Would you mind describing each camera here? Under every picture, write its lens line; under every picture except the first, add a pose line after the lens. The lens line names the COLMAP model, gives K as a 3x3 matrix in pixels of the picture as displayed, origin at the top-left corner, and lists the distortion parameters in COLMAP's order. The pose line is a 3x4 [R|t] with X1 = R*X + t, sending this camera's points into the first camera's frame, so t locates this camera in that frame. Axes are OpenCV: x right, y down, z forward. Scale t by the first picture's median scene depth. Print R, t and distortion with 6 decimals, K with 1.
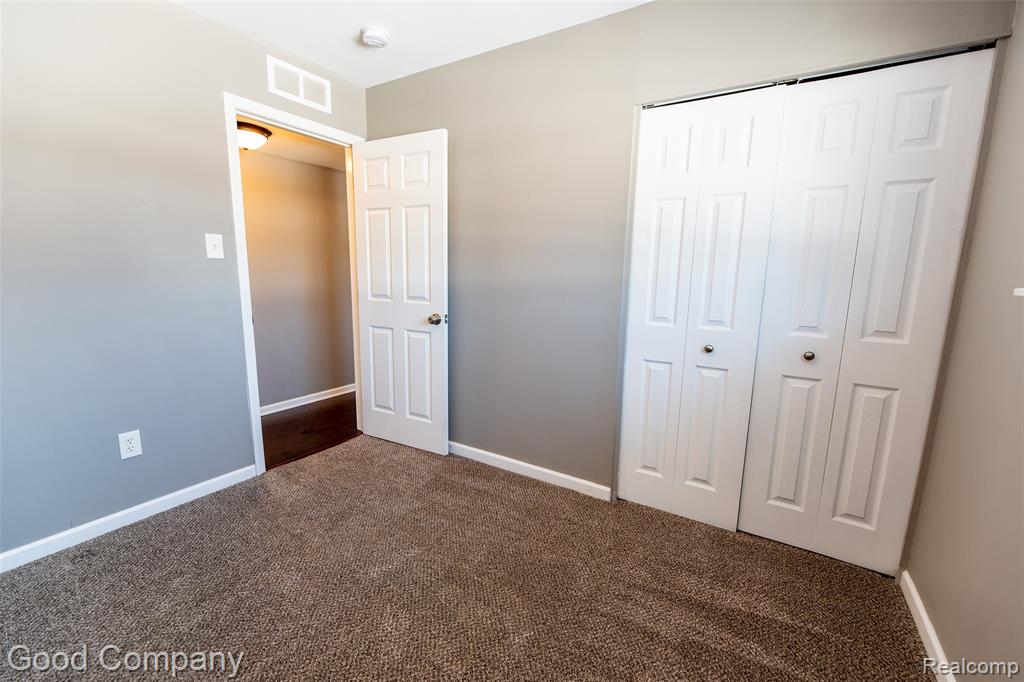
lens RADIAL K [[429.0, 0, 517.6], [0, 429.0, 341.2], [0, 0, 1]] dist [-0.004541, -0.000749]
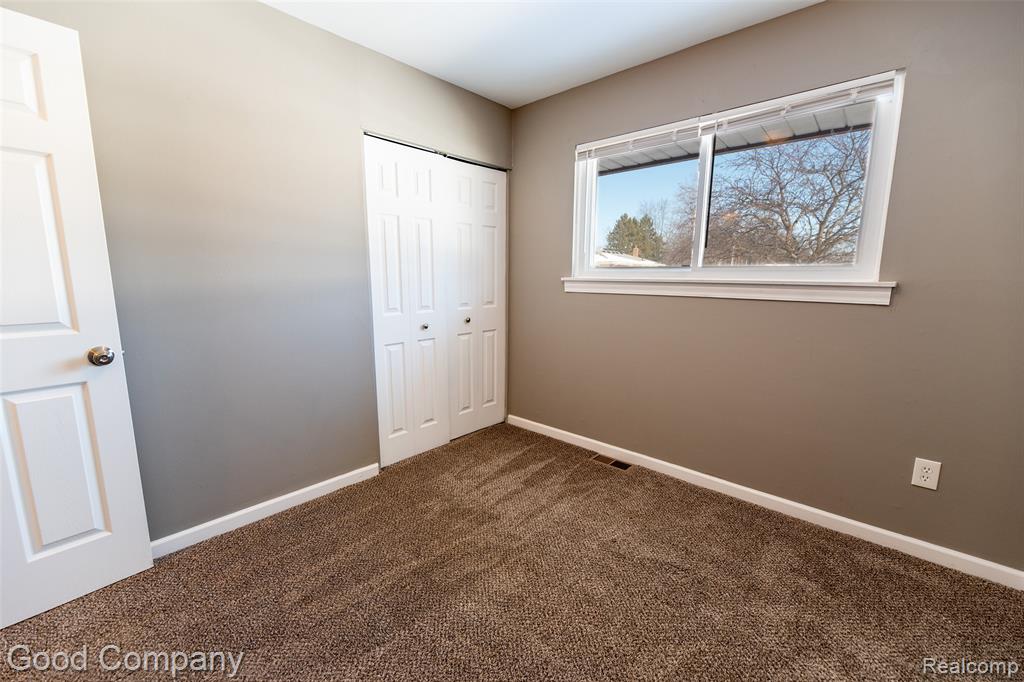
lens RADIAL K [[417.7, 0, 506.9], [0, 417.7, 339.5], [0, 0, 1]] dist [0.002035, 0.000036]
pose [[0.189260, -0.167325, 0.967566, -0.832695], [0.155968, 0.977987, 0.138620, -0.087372], [-0.969461, 0.124674, 0.211191, 0.443119]]
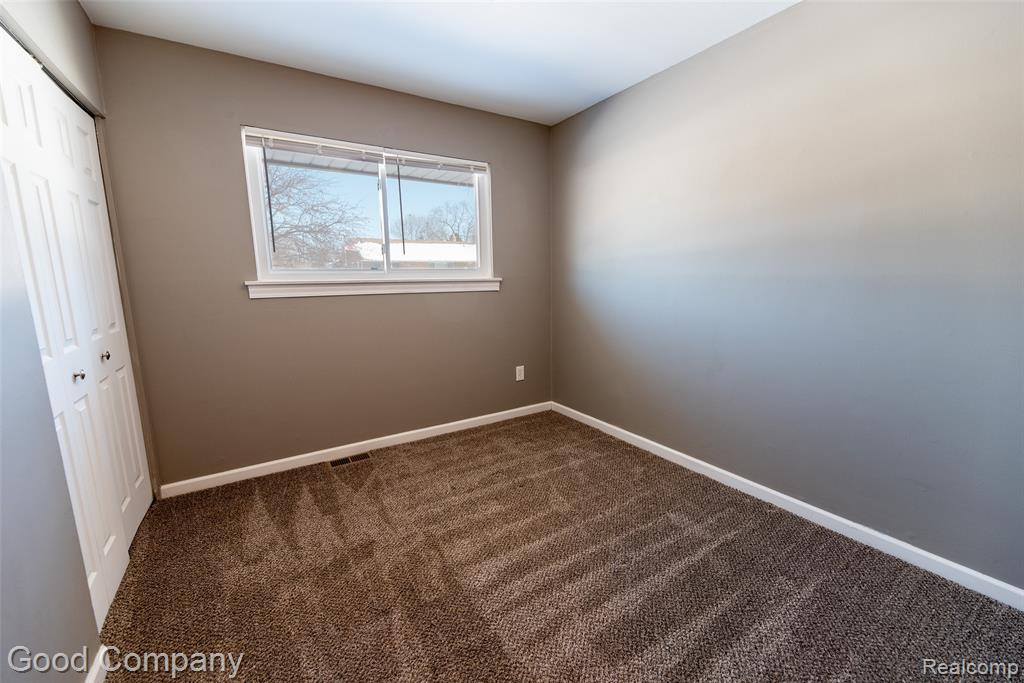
lens RADIAL K [[412.7, 0, 509.4], [0, 412.7, 342.1], [0, 0, 1]] dist [-0.001077, -0.000457]
pose [[-0.899584, -0.075037, 0.430254, -0.561877], [0.067241, 0.949590, 0.306198, -0.211656], [-0.431541, 0.304381, -0.849191, 1.259362]]
